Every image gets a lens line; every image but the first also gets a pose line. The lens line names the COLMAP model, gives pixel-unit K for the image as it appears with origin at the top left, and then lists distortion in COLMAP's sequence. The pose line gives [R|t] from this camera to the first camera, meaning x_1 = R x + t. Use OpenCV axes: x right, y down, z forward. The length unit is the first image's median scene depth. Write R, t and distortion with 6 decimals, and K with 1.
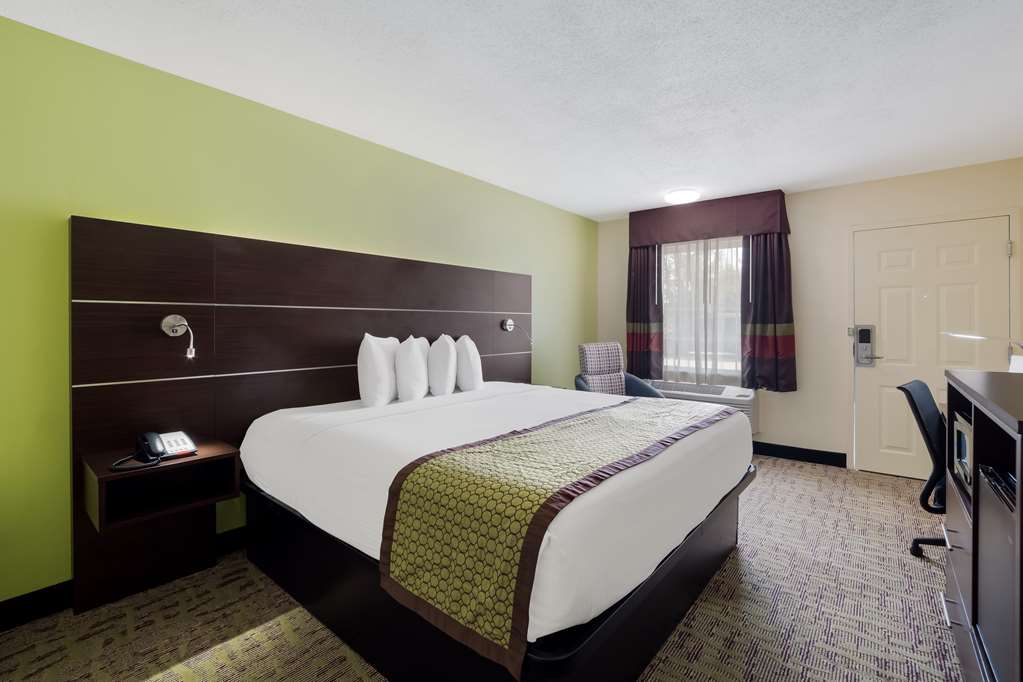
lens RADIAL K [[459.5, 0, 500.1], [0, 459.5, 318.9], [0, 0, 1]] dist [-0.009810, 0.002063]
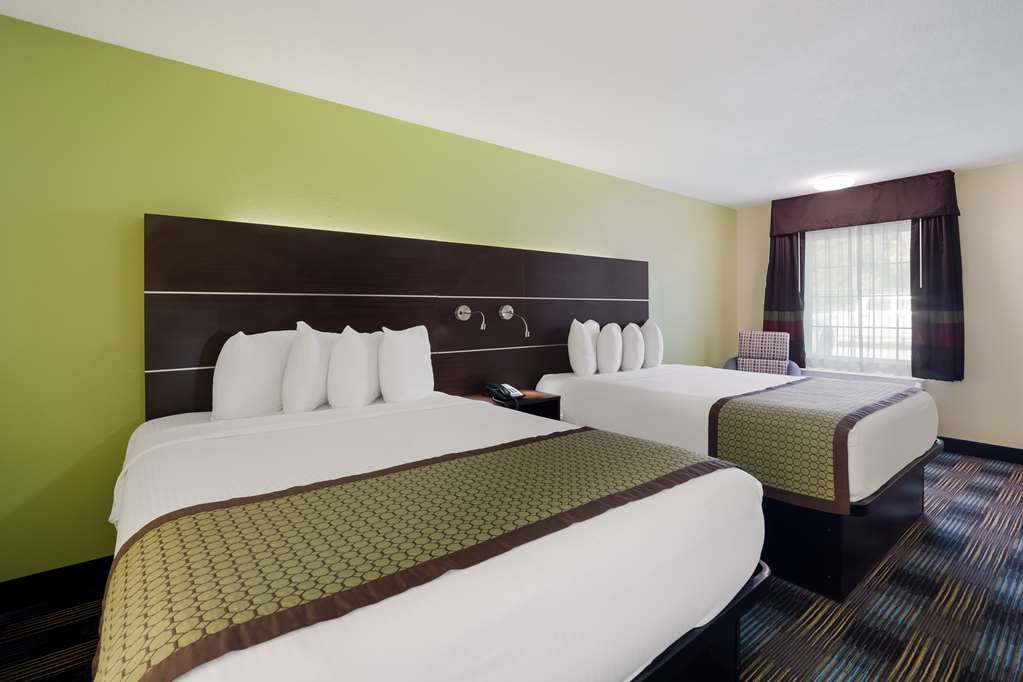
lens RADIAL K [[459.5, 0, 494.5], [0, 459.5, 304.0], [0, 0, 1]] dist [-0.009810, 0.002063]
pose [[0.976591, -0.007837, -0.214960, -0.117416], [0.006067, 0.999942, -0.008893, -0.000547], [0.215017, 0.007381, 0.976582, -0.132566]]
